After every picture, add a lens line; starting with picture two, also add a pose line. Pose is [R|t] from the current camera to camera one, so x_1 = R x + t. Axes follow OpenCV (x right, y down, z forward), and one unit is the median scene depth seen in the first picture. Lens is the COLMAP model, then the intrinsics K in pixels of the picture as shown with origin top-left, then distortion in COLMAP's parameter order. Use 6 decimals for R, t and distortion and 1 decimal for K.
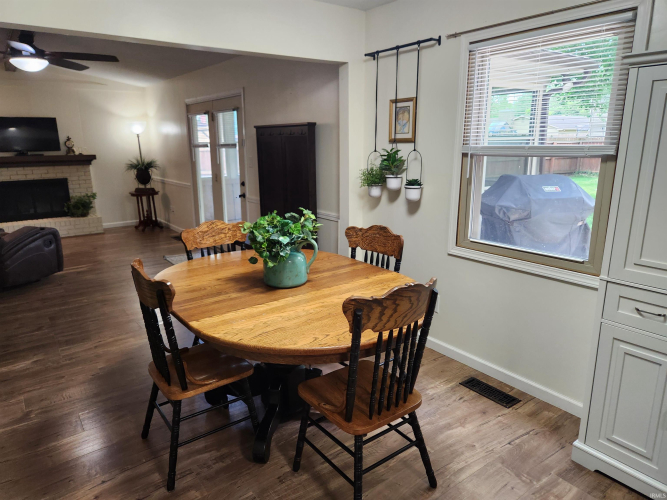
lens RADIAL K [[443.2, 0, 323.8], [0, 443.2, 253.2], [0, 0, 1]] dist [0.039609, -0.026010]
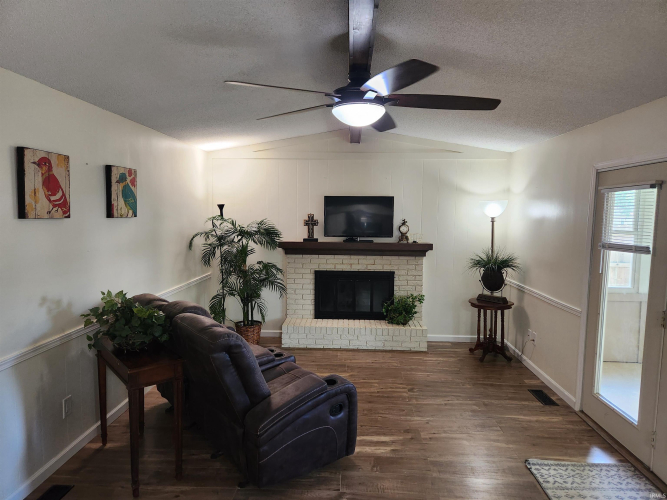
lens RADIAL K [[443.2, 0, 332.2], [0, 443.2, 252.4], [0, 0, 1]] dist [0.039609, -0.026010]
pose [[0.775672, 0.076190, -0.626521, -0.188680], [-0.174122, 0.979994, -0.096398, -0.112754], [0.606642, 0.183864, 0.773420, 0.354236]]
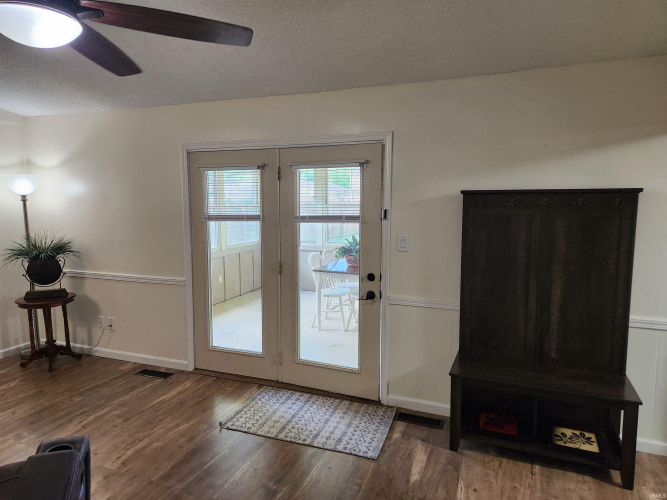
lens RADIAL K [[443.2, 0, 330.7], [0, 443.2, 246.1], [0, 0, 1]] dist [0.039609, -0.026010]
pose [[0.848427, -0.047923, 0.527139, -0.425139], [0.121707, 0.986872, -0.106169, -0.106671], [-0.515131, 0.154233, 0.843121, 0.370435]]
